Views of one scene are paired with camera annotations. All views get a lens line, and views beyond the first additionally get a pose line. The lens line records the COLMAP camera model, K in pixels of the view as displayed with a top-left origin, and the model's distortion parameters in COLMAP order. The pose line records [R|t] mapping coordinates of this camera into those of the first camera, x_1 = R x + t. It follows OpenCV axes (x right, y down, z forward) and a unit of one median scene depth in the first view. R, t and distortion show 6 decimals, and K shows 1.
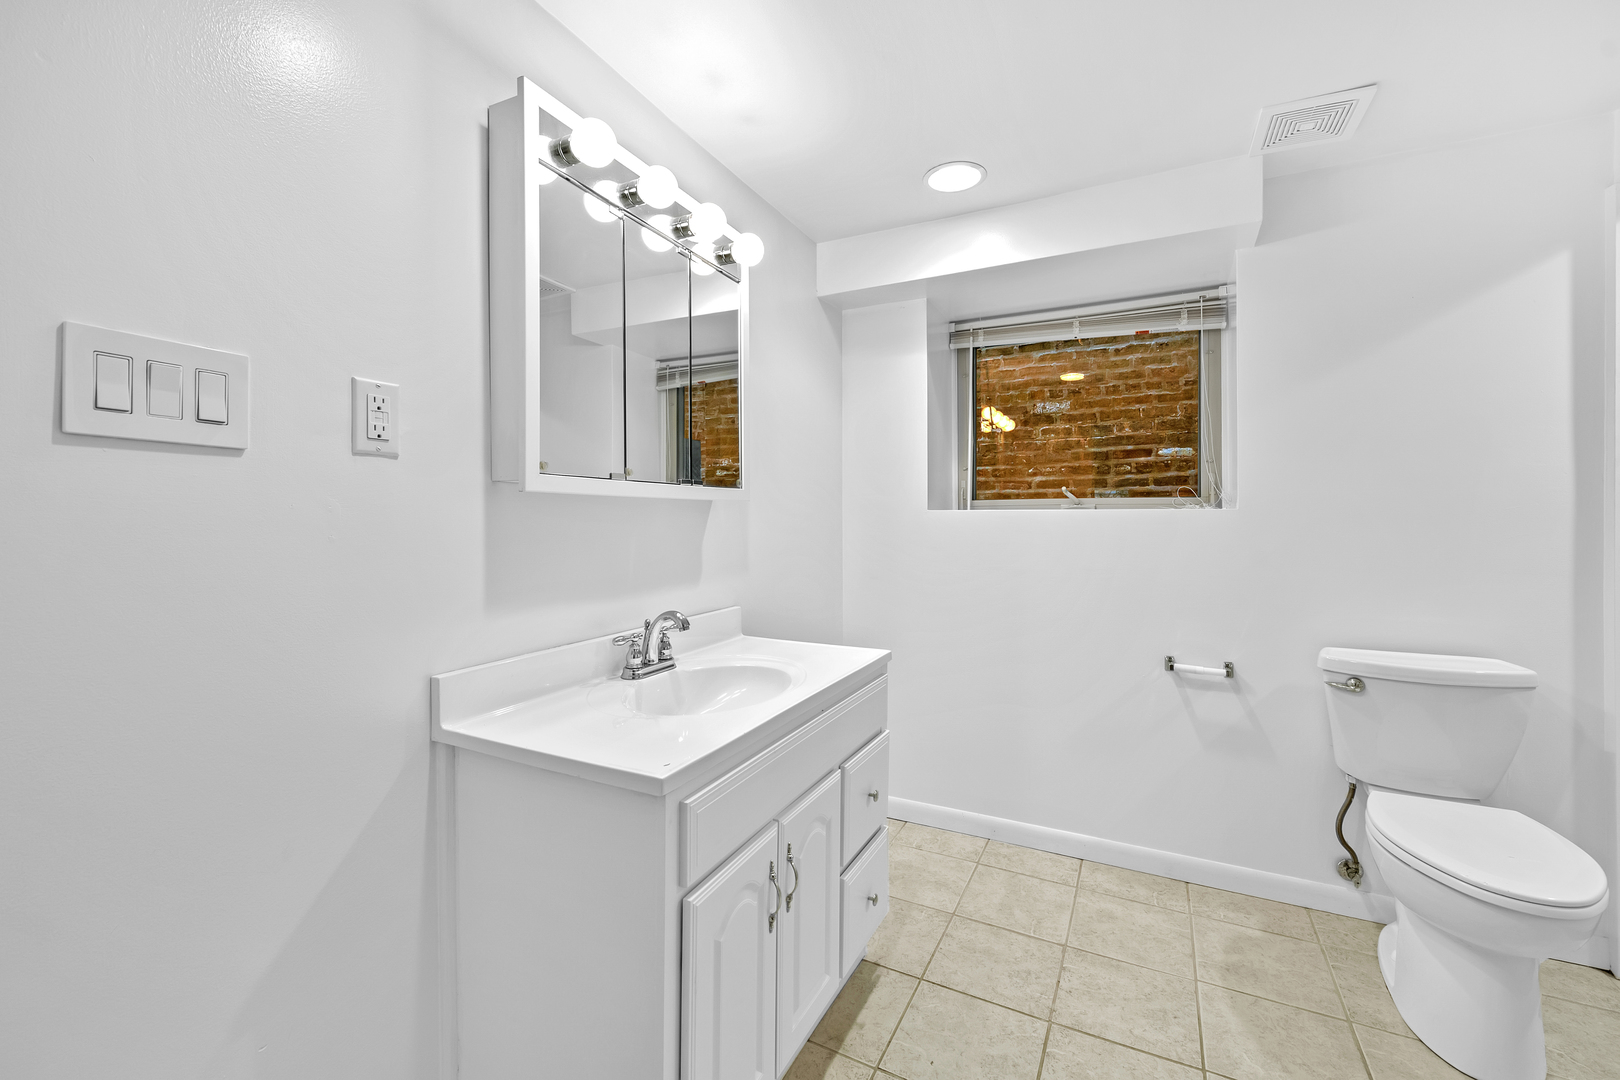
lens RADIAL K [[665.1, 0, 811.3], [0, 665.1, 522.1], [0, 0, 1]] dist [-0.001506, -0.000462]
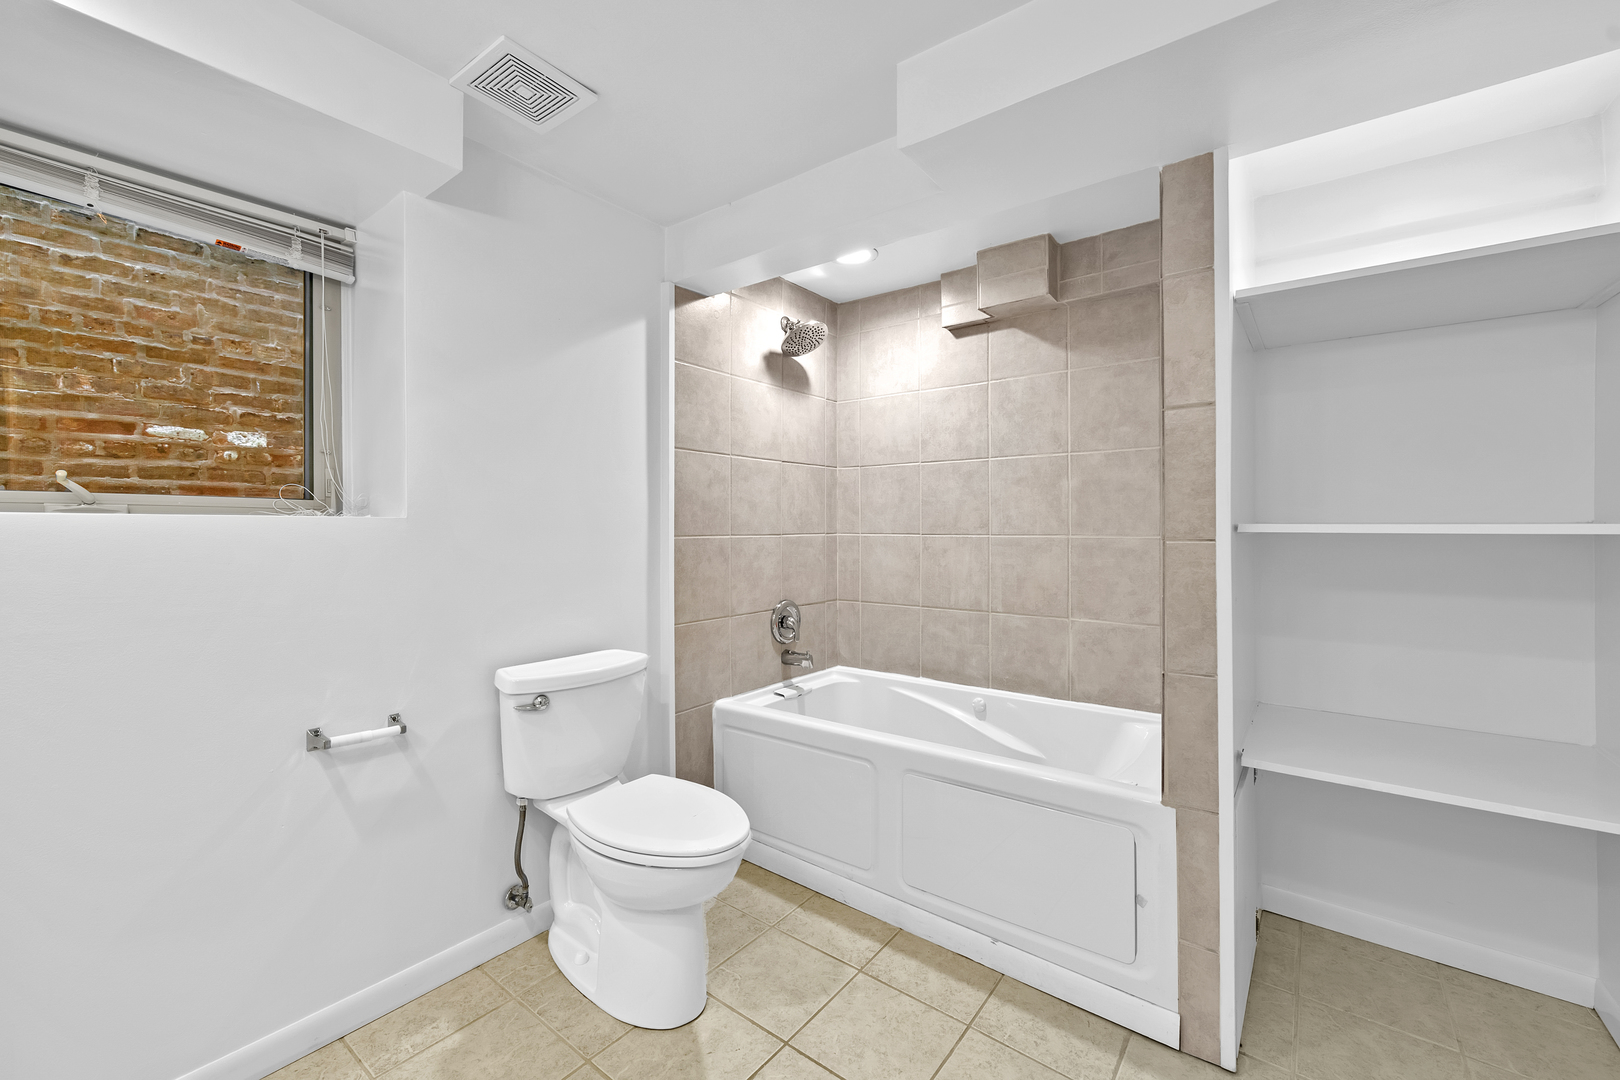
lens RADIAL K [[665.1, 0, 811.3], [0, 665.1, 522.1], [0, 0, 1]] dist [-0.001506, -0.000462]
pose [[0.177318, 0.005195, 0.984140, -0.028674], [0.001723, 0.999983, -0.005590, -0.004970], [-0.984152, 0.002687, 0.177306, 0.208412]]
